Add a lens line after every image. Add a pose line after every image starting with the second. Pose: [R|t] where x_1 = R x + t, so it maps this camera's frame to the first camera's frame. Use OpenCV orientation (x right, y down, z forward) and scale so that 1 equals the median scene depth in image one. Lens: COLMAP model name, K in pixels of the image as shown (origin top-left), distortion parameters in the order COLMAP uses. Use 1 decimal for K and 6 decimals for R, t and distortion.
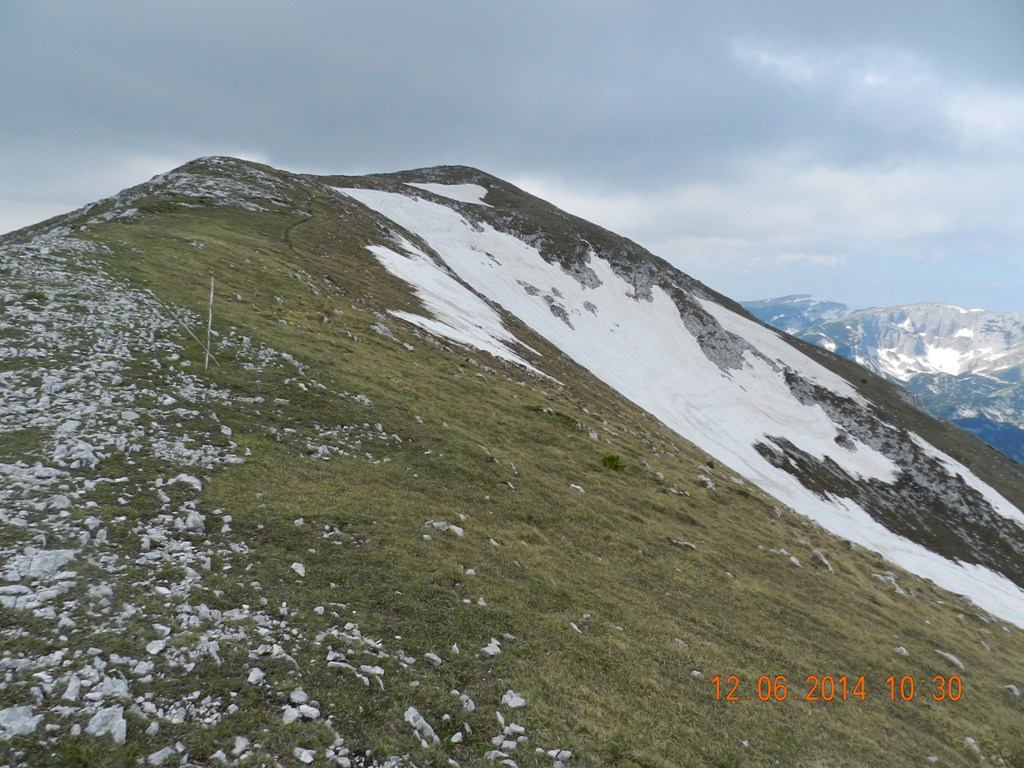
lens RADIAL K [[691.0, 0, 506.6], [0, 691.0, 381.7], [0, 0, 1]] dist [-0.000333, 0.007354]
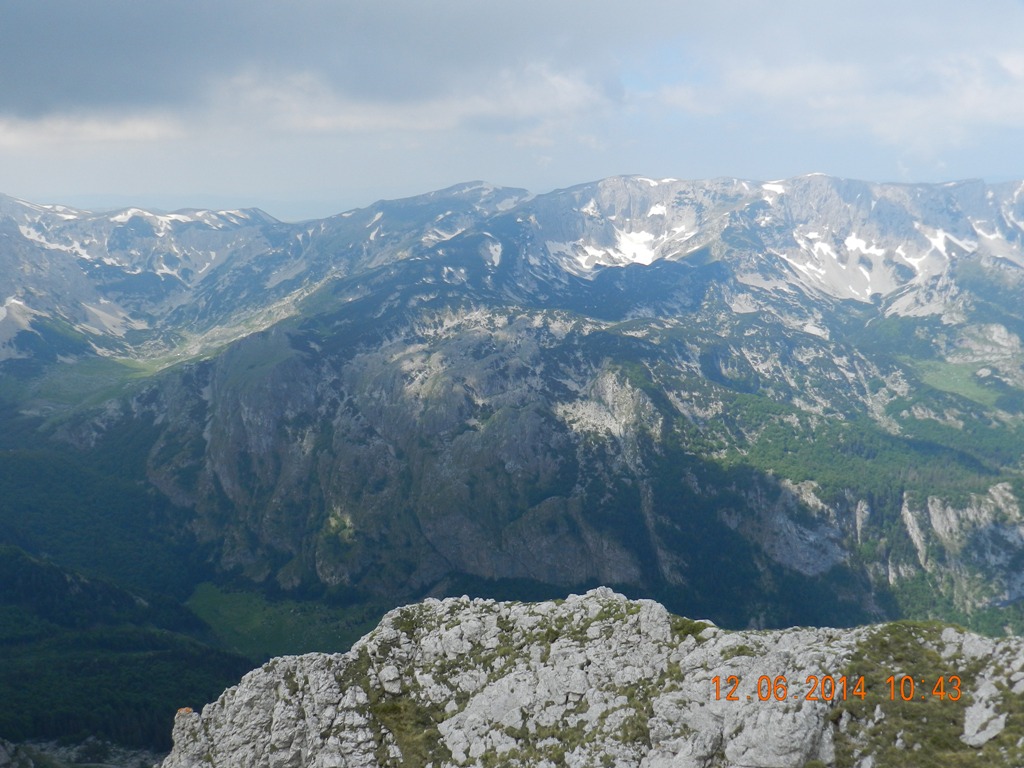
lens RADIAL K [[968.3, 0, 515.7], [0, 968.3, 384.0], [0, 0, 1]] dist [0.006575, 0.000000]
pose [[0.932778, -0.168097, 0.318855, 0.813013], [0.146319, 0.985020, 0.091252, 0.017448], [-0.329418, -0.038464, 0.943401, -0.183972]]
